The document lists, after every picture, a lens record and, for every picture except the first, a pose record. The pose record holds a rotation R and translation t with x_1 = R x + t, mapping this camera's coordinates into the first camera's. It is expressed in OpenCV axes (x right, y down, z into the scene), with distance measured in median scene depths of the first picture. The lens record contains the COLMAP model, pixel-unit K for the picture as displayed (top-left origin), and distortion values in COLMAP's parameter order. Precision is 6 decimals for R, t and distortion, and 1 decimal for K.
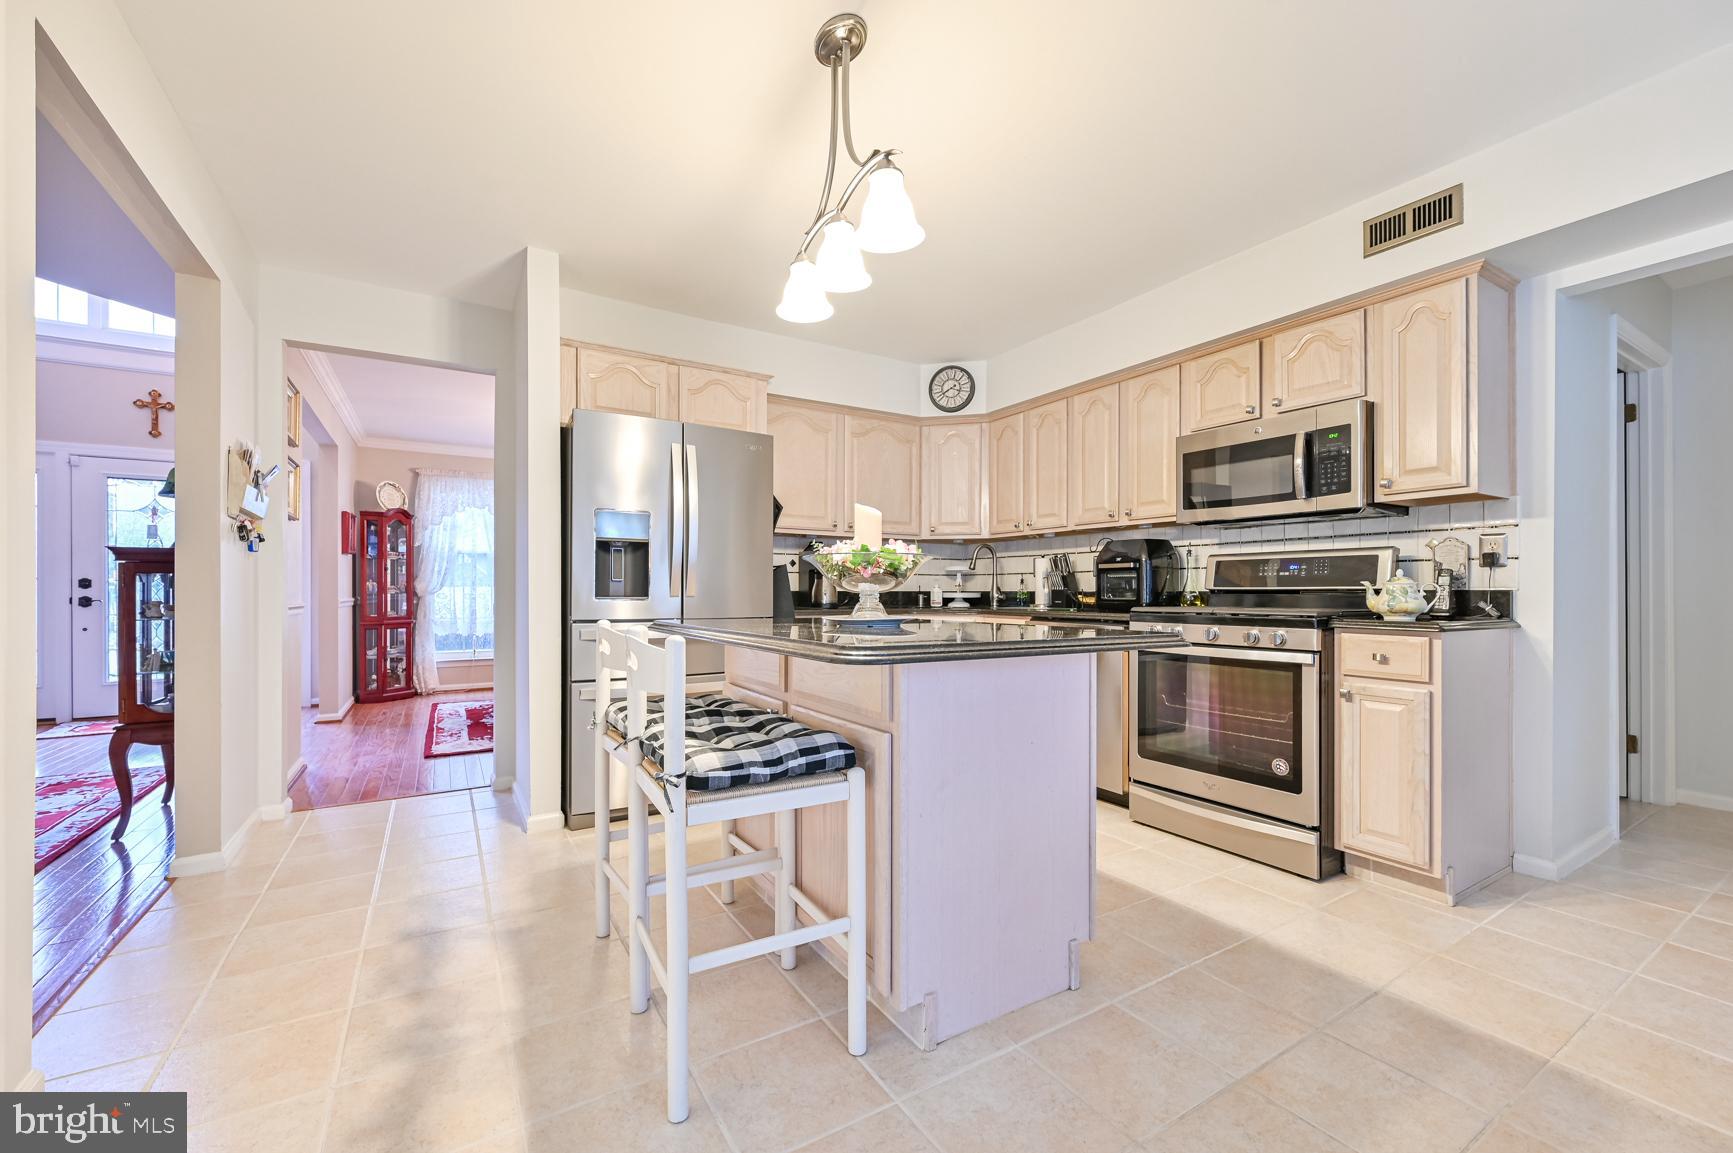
lens RADIAL K [[680.1, 0, 847.7], [0, 680.1, 583.4], [0, 0, 1]] dist [-0.001281, 0.000393]
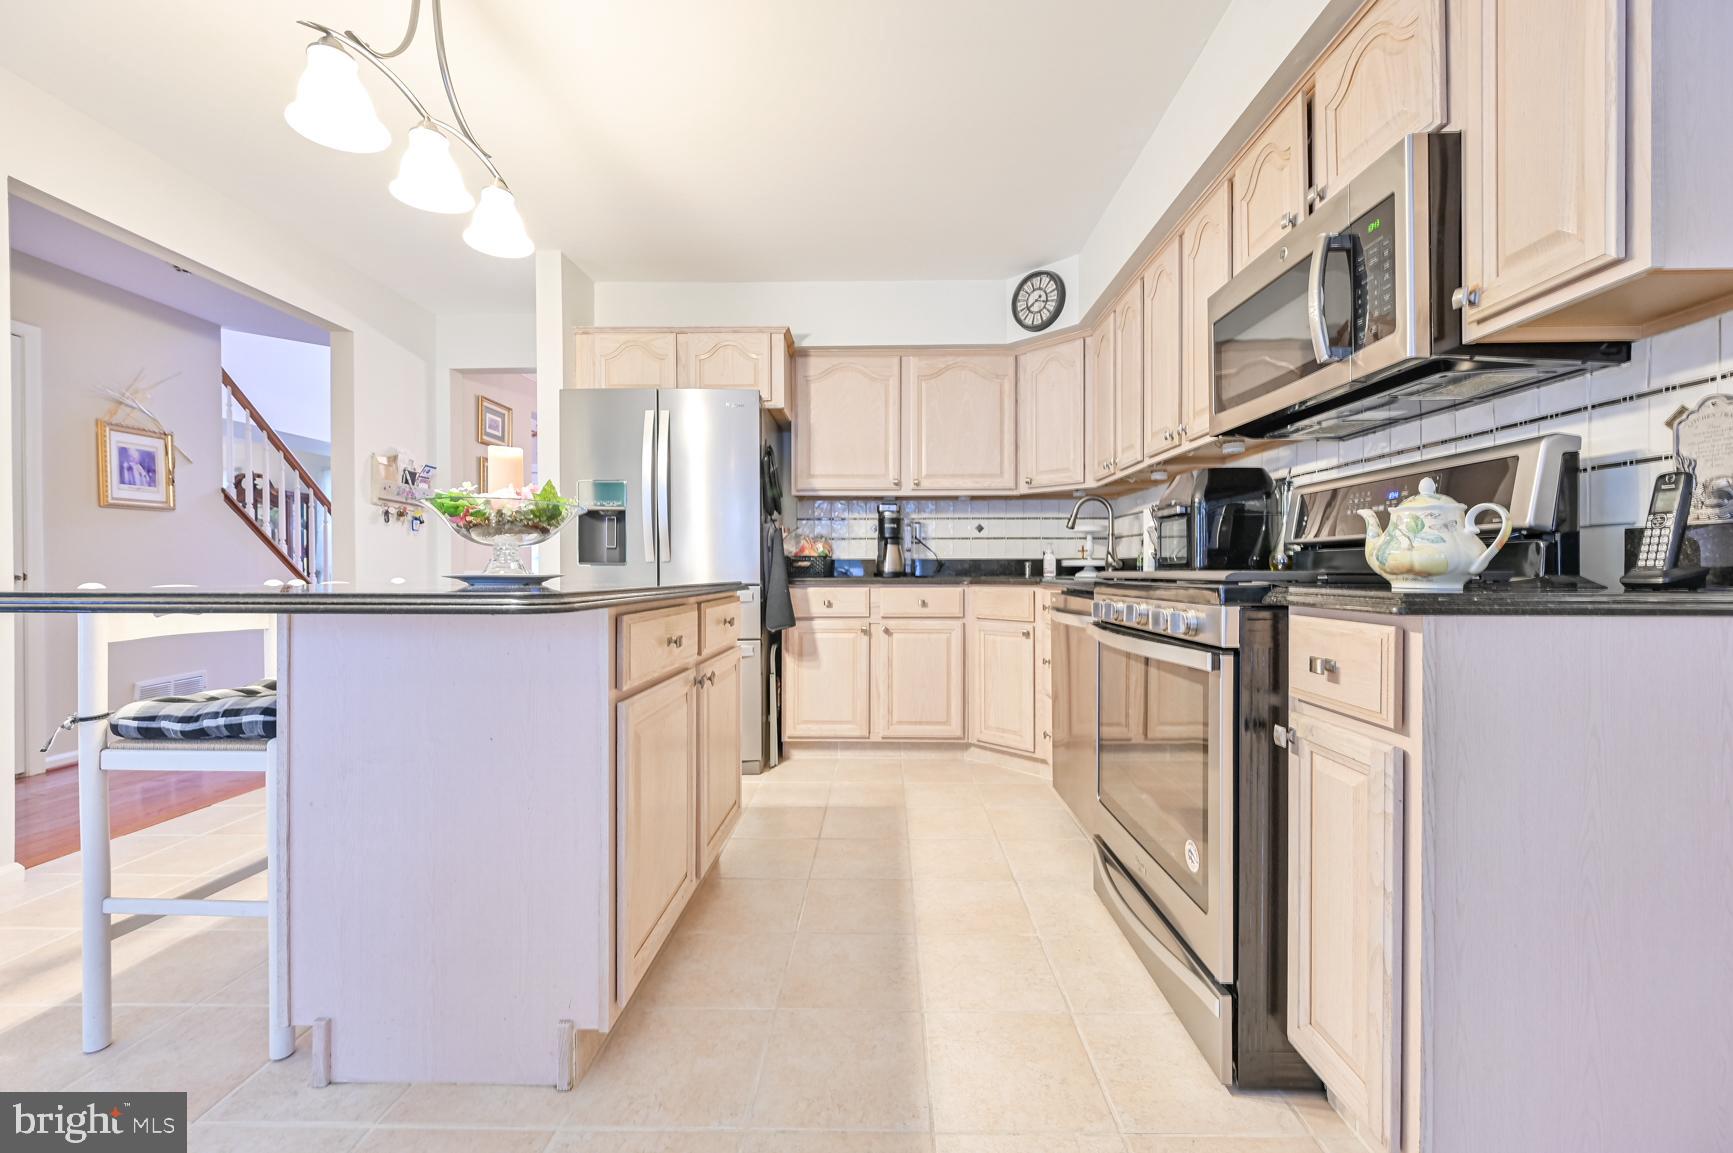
lens RADIAL K [[680.1, 0, 878.3], [0, 680.1, 564.8], [0, 0, 1]] dist [-0.001281, 0.000393]
pose [[0.852548, -0.008684, -0.522576, 0.587456], [0.009885, 0.999951, -0.000491, 0.026933], [0.522555, -0.004747, 0.852593, 0.333016]]
